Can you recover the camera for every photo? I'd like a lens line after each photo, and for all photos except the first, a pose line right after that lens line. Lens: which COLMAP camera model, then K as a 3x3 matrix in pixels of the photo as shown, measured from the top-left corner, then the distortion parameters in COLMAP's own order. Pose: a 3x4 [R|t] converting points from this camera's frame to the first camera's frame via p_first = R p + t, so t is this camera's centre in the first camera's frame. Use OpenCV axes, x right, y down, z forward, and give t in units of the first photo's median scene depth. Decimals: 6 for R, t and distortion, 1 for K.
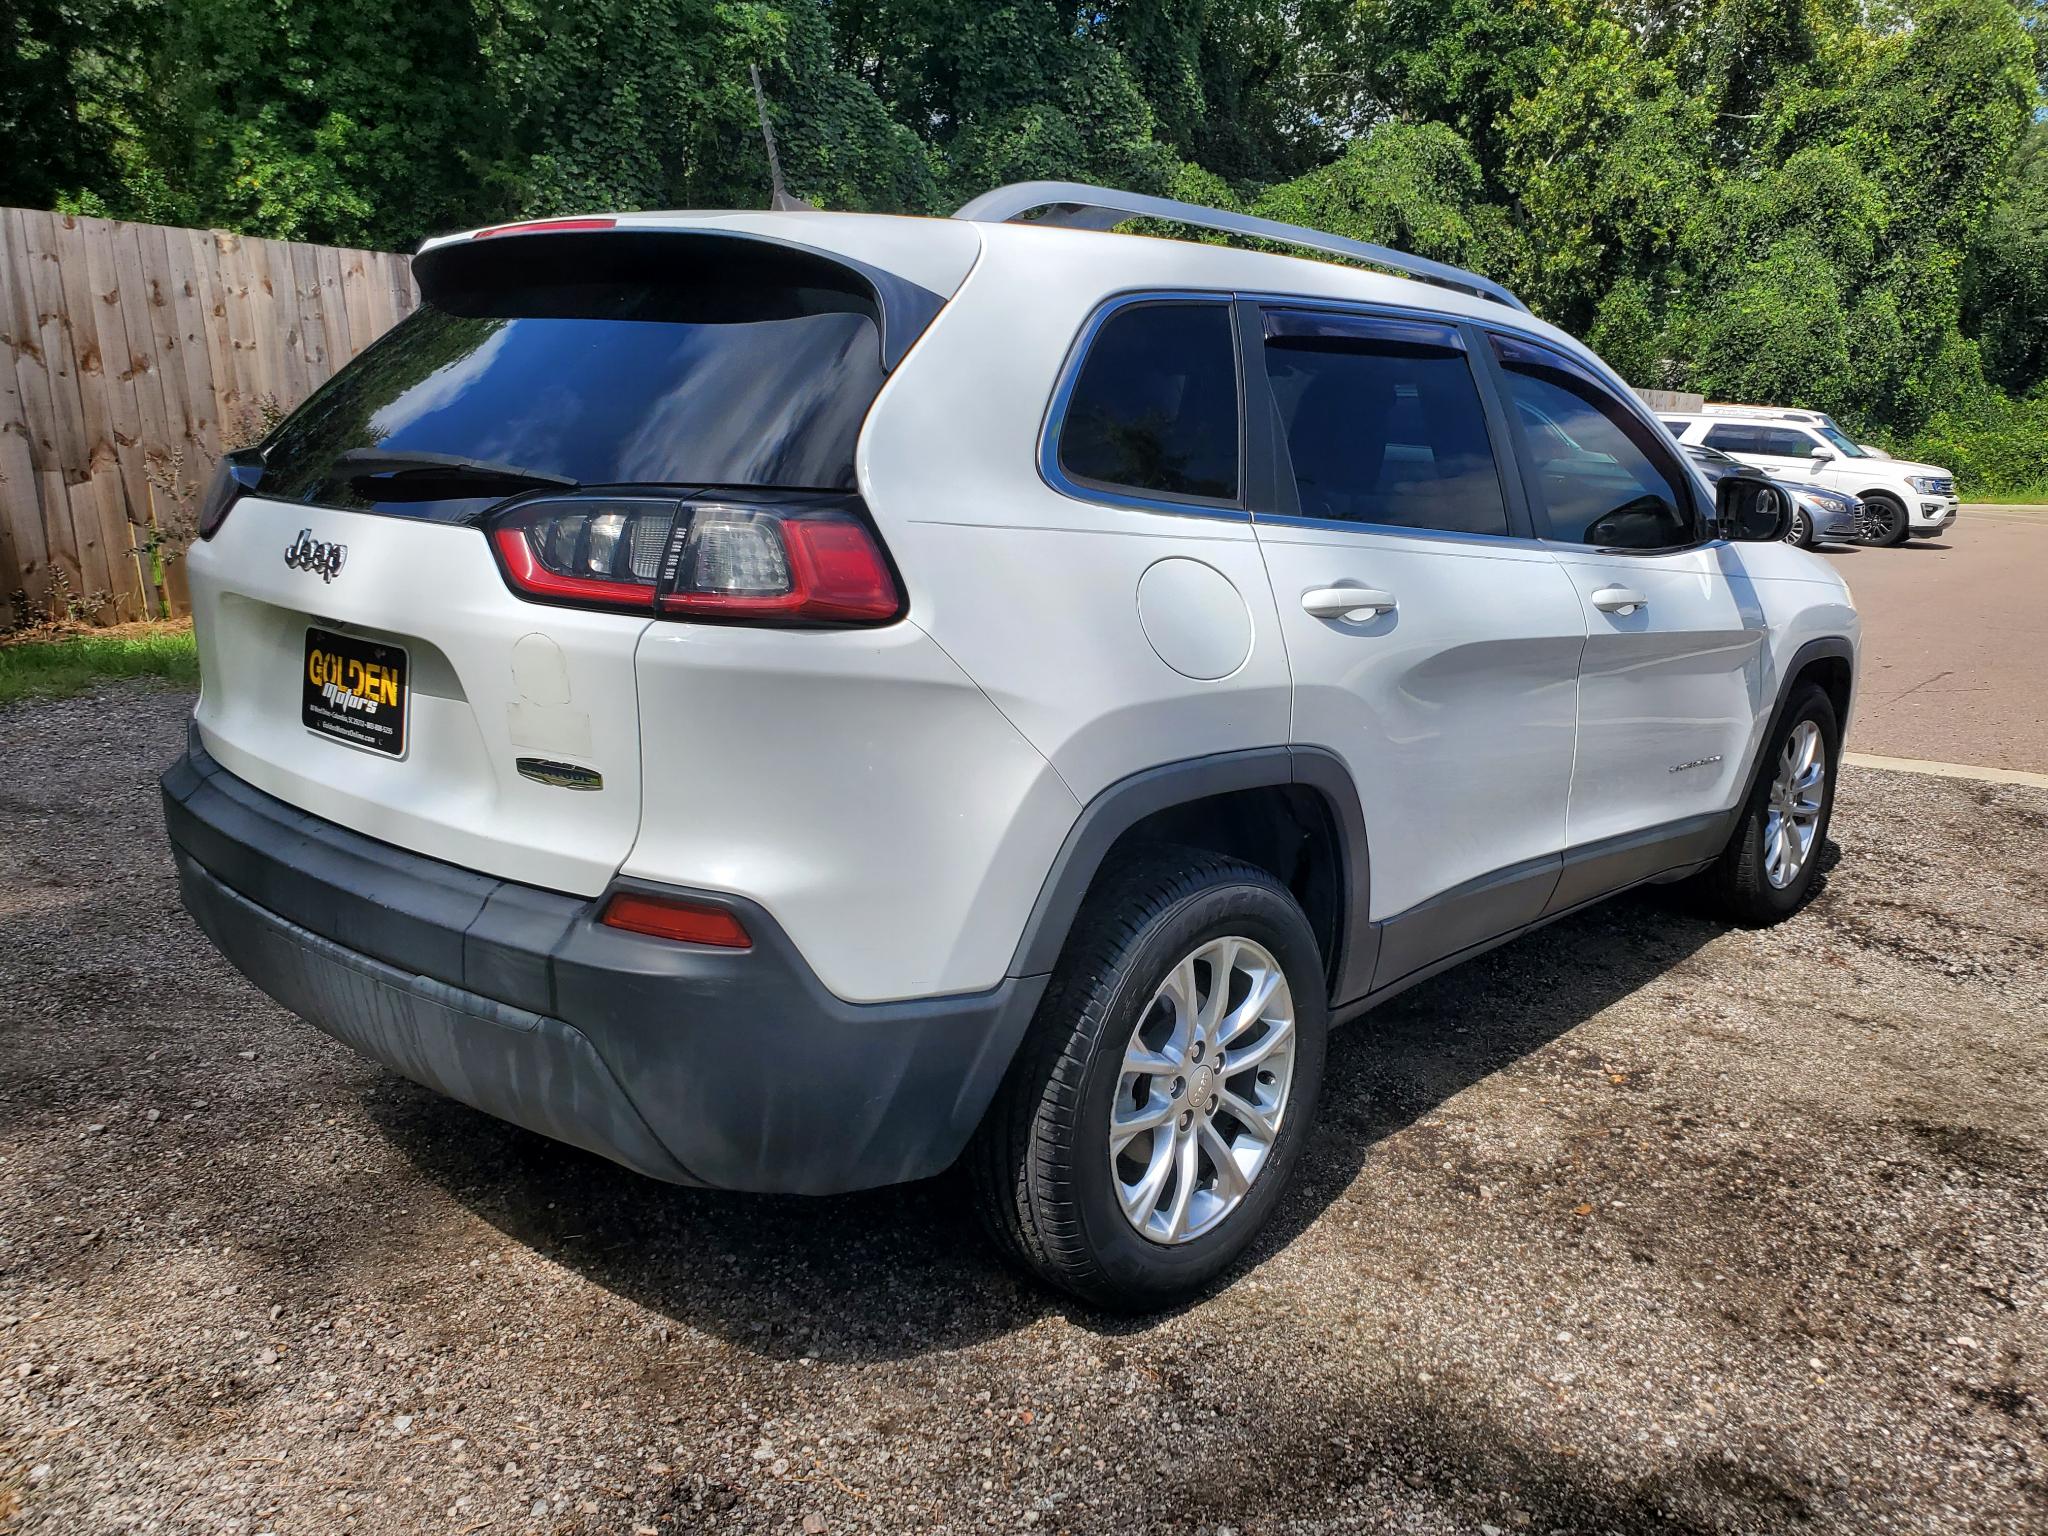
lens RADIAL K [[1609.9, 0, 1025.1], [0, 1609.9, 779.2], [0, 0, 1]] dist [-0.017838, 0.048169]
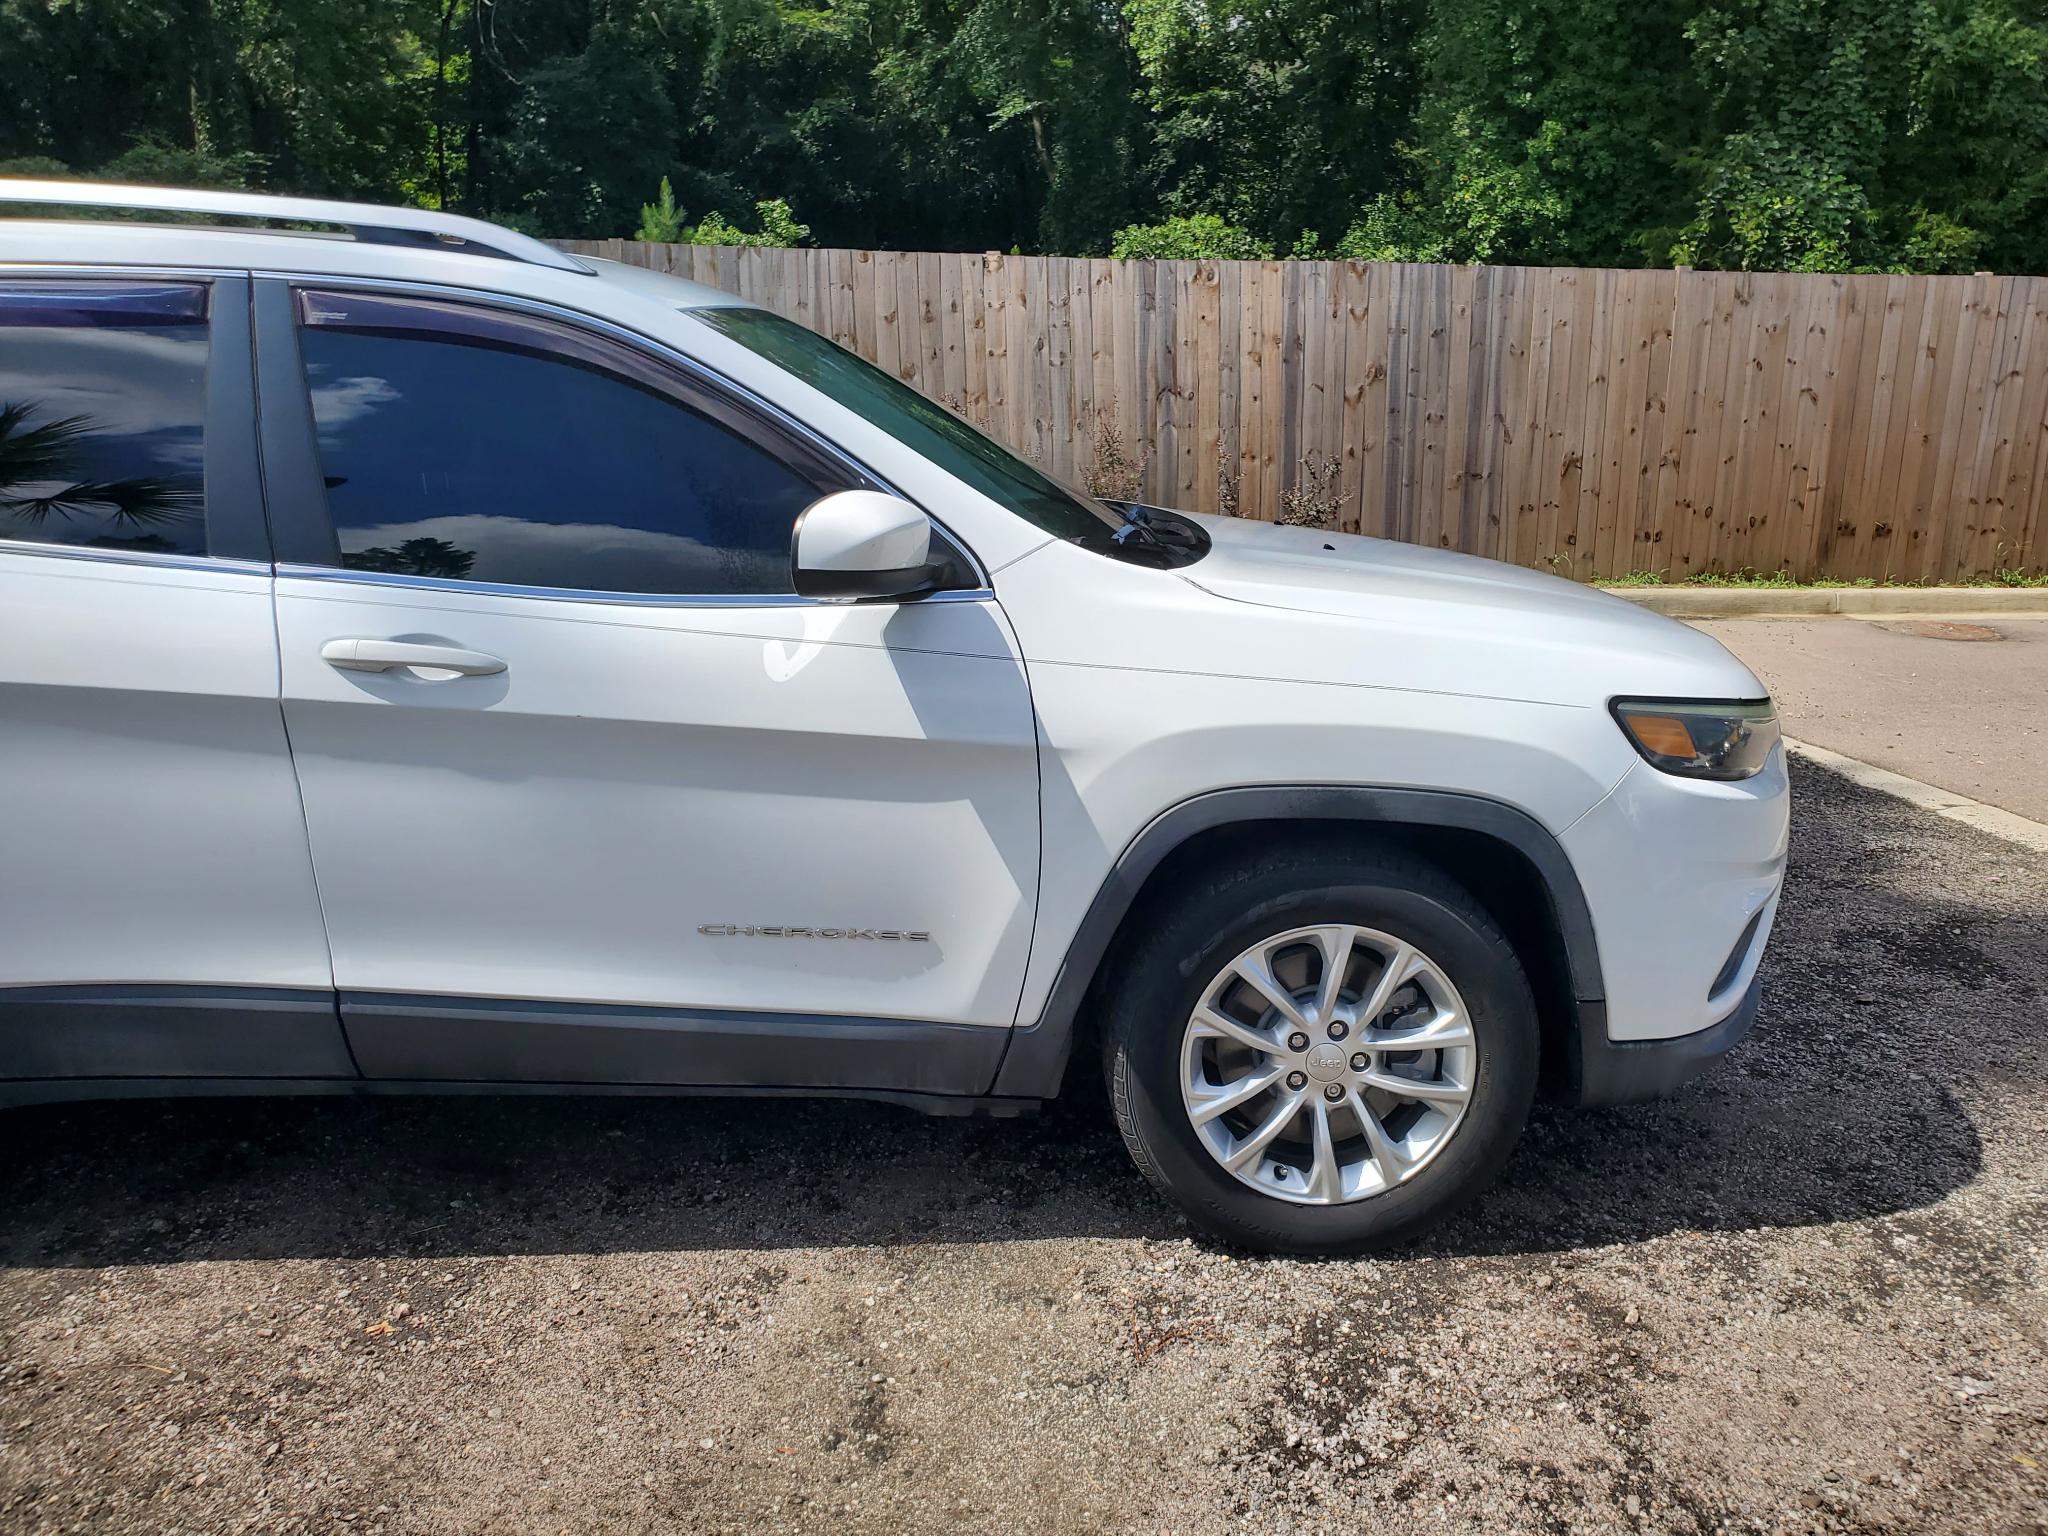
lens RADIAL K [[1588.9, 0, 1079.4], [0, 1588.9, 724.2], [0, 0, 1]] dist [-0.000976, 0.015154]
pose [[0.698220, 0.128000, -0.704347, 0.126961], [-0.147713, 0.988473, 0.033206, -0.021181], [0.700478, 0.080857, 0.709079, 0.098047]]
